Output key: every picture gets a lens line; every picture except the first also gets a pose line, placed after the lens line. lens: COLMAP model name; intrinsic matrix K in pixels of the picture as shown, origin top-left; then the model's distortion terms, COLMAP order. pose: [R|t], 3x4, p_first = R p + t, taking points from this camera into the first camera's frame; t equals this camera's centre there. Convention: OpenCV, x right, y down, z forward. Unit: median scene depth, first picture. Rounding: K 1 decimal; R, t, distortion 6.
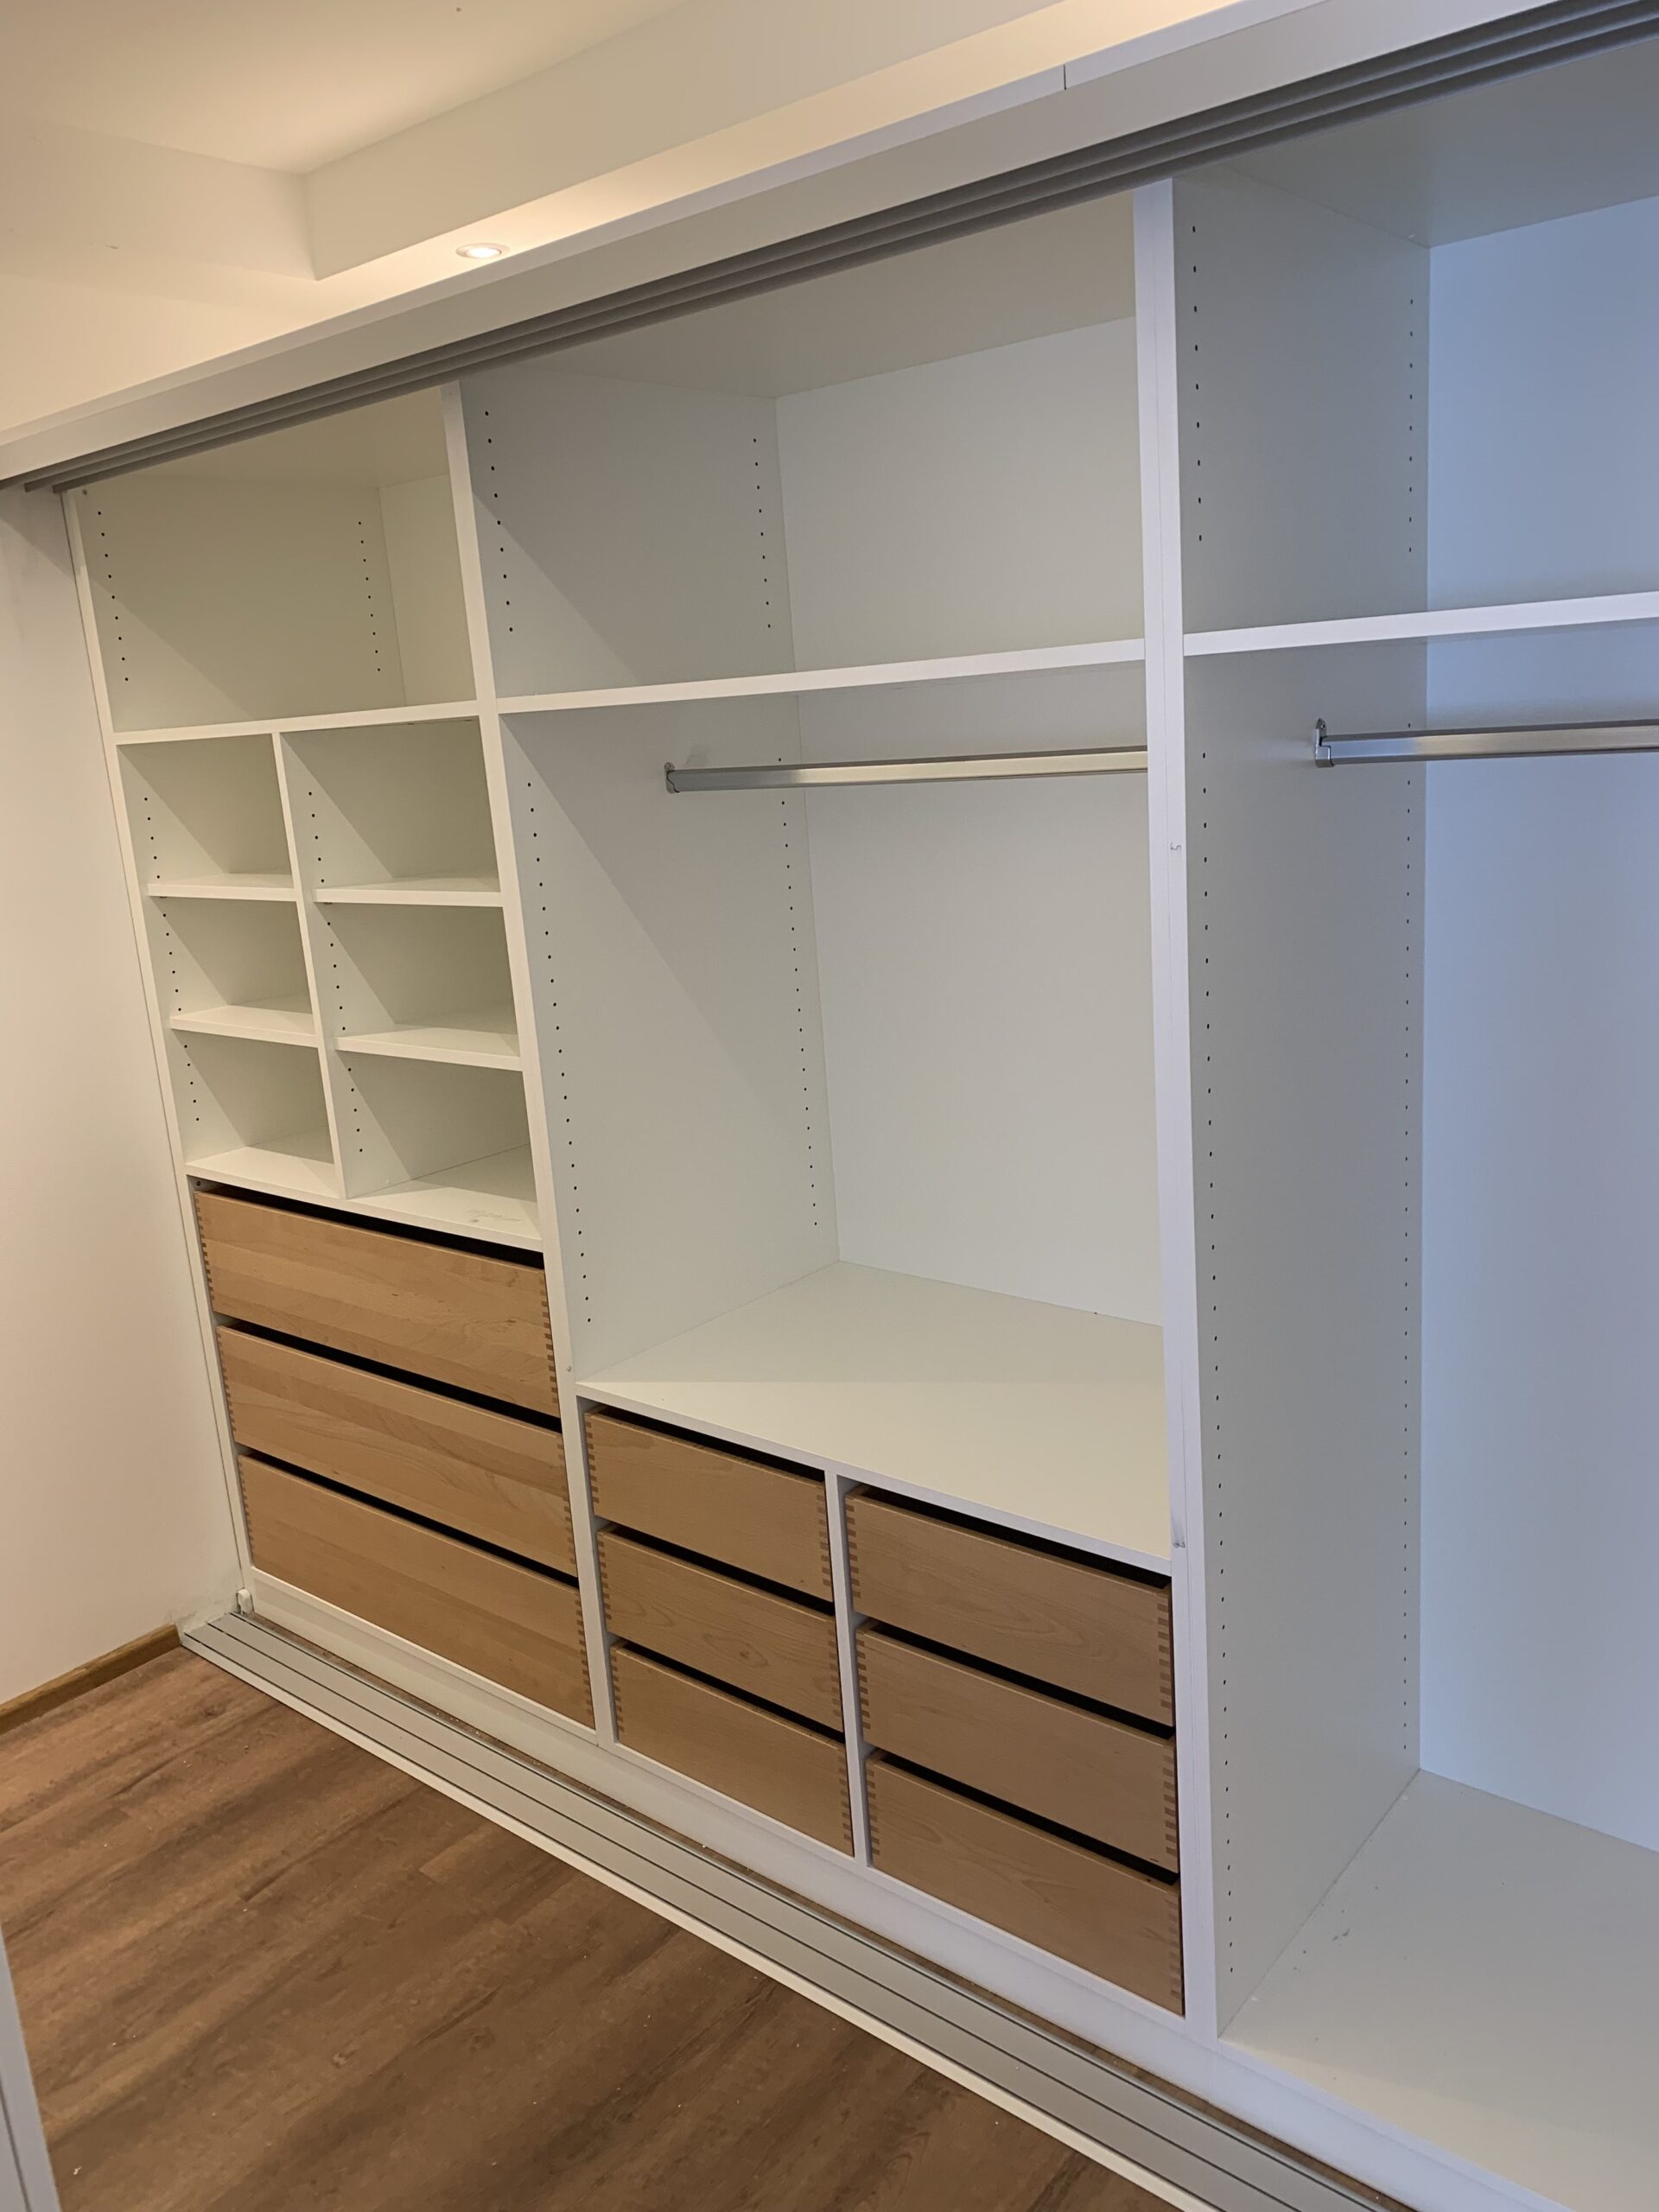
lens RADIAL K [[1676.4, 0, 831.5], [0, 1676.4, 1095.1], [0, 0, 1]] dist [0.059952, 0.001194]
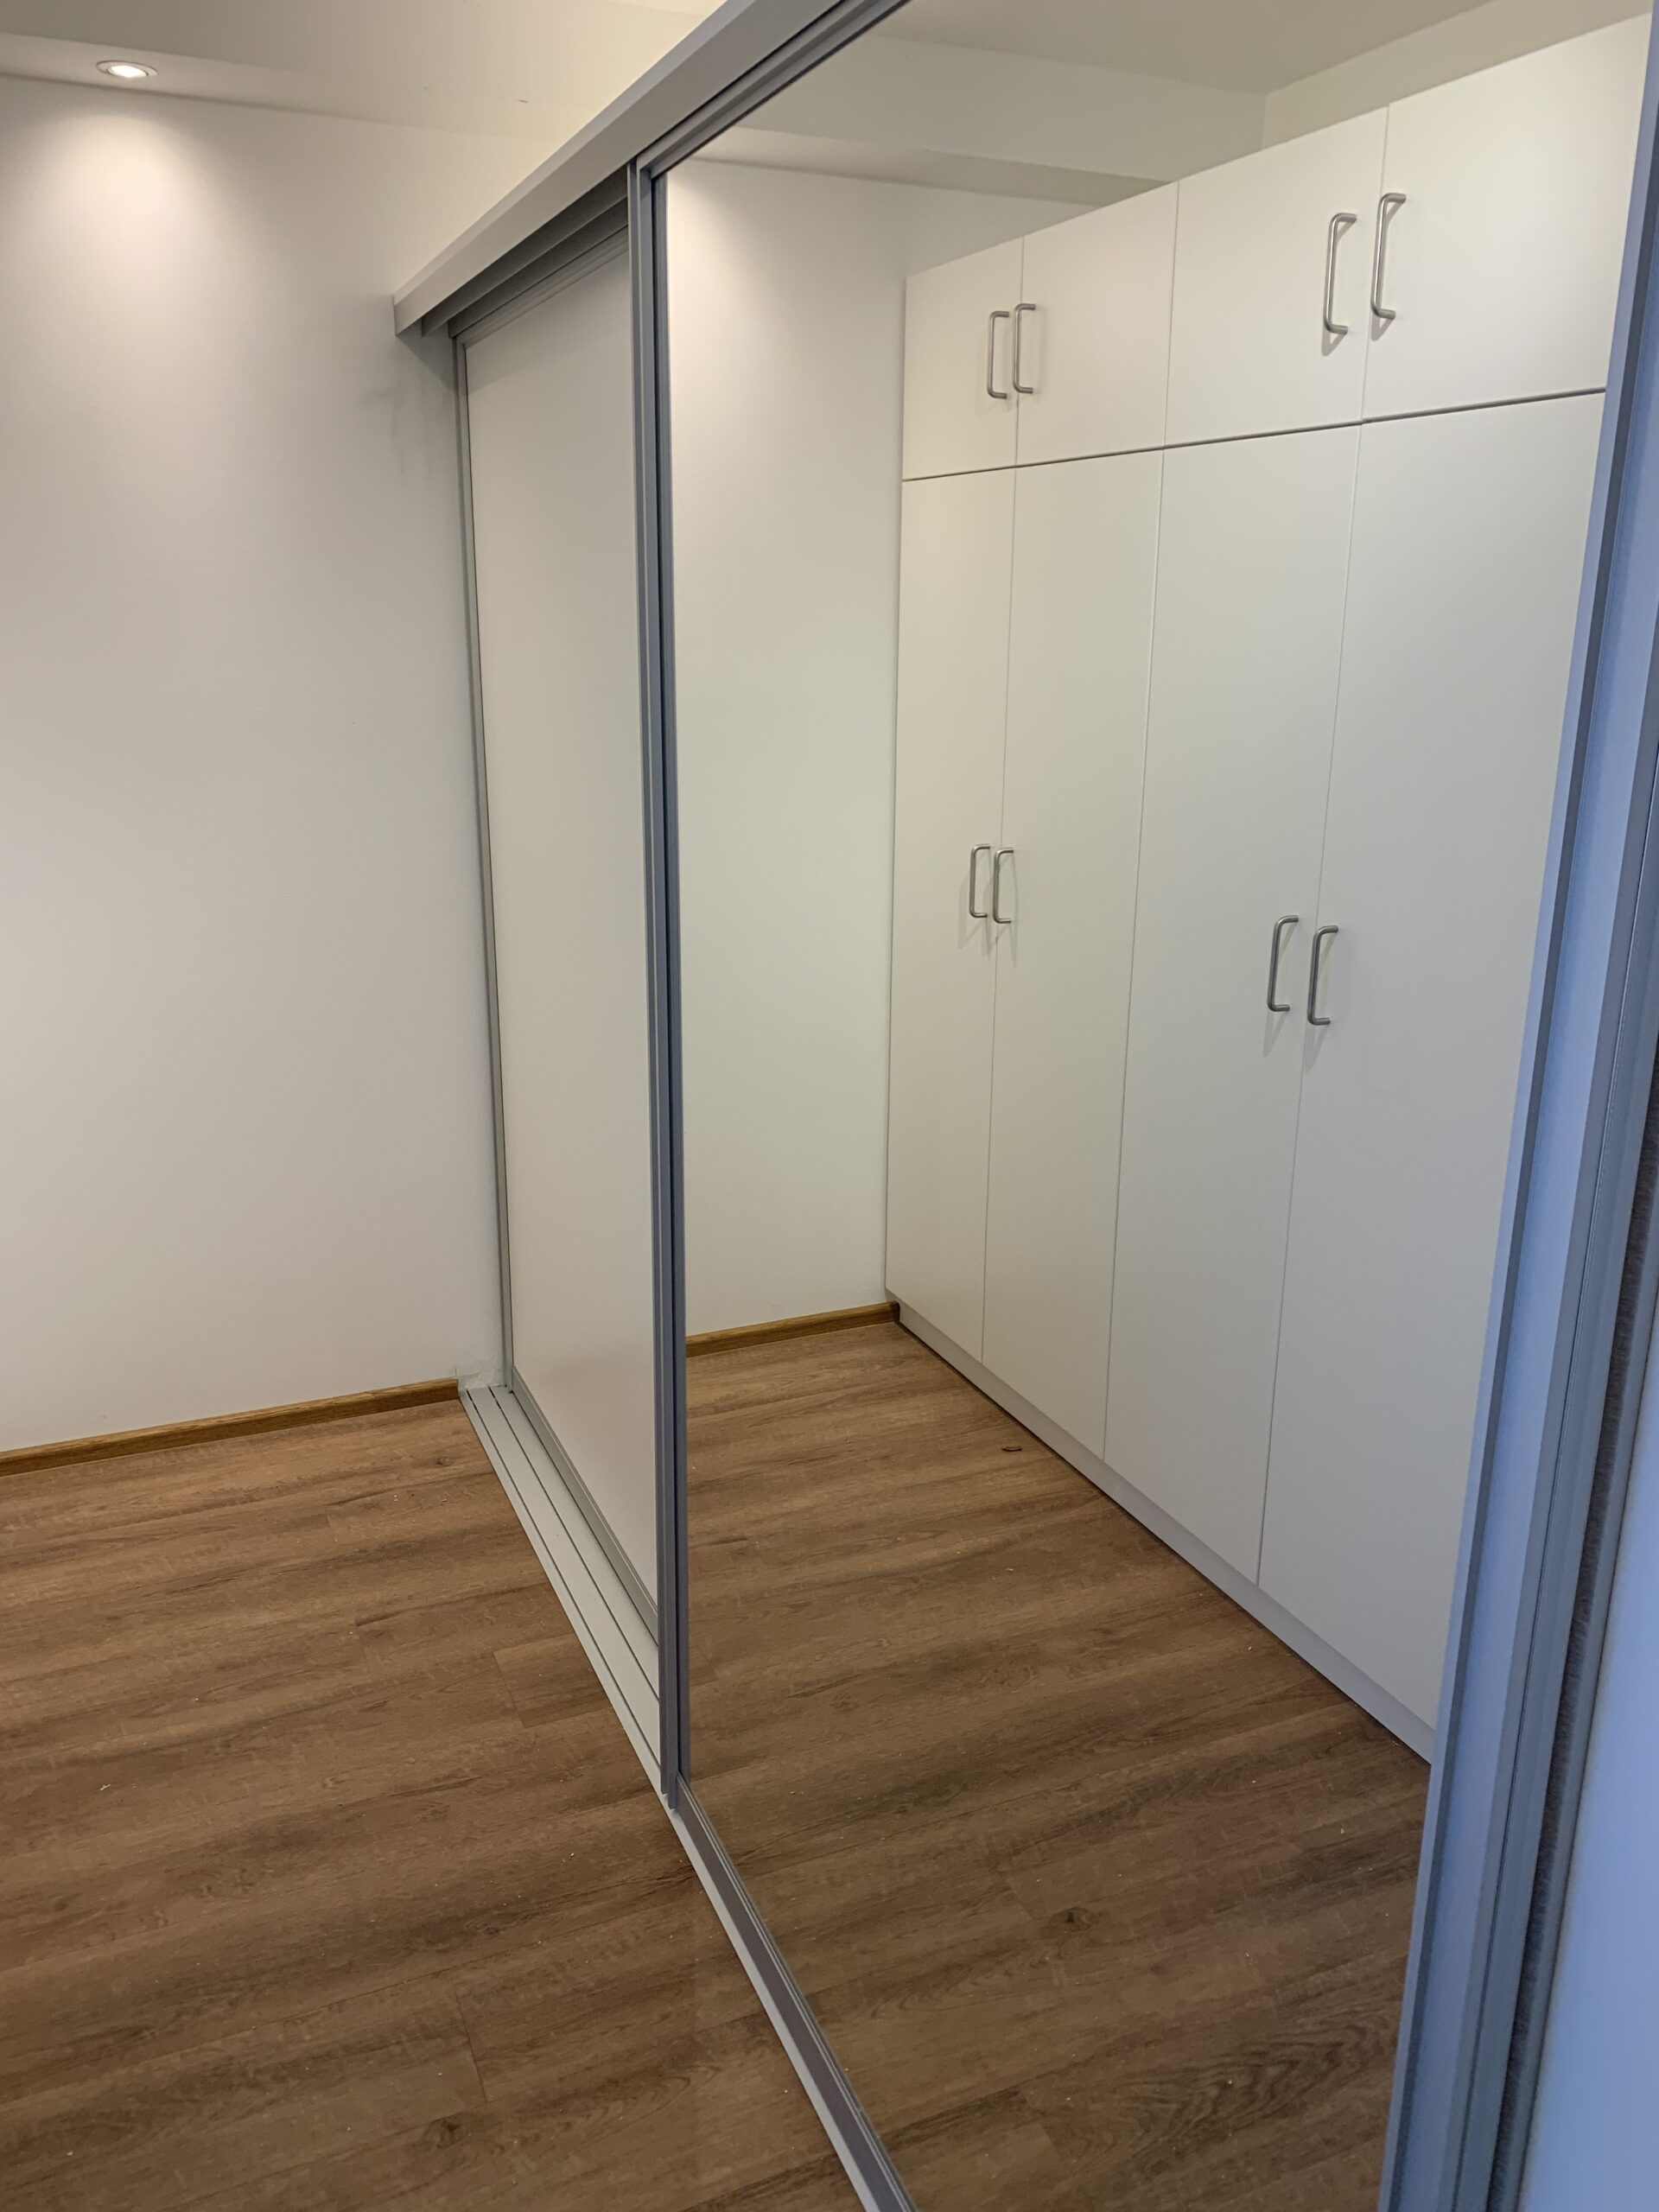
lens RADIAL K [[1676.4, 0, 828.3], [0, 1676.4, 1115.4], [0, 0, 1]] dist [0.059952, 0.001194]
pose [[0.888474, 0.201483, -0.412334, 0.344354], [-0.162670, 0.978398, 0.127573, -0.058198], [0.429130, -0.046271, 0.902057, 0.137641]]
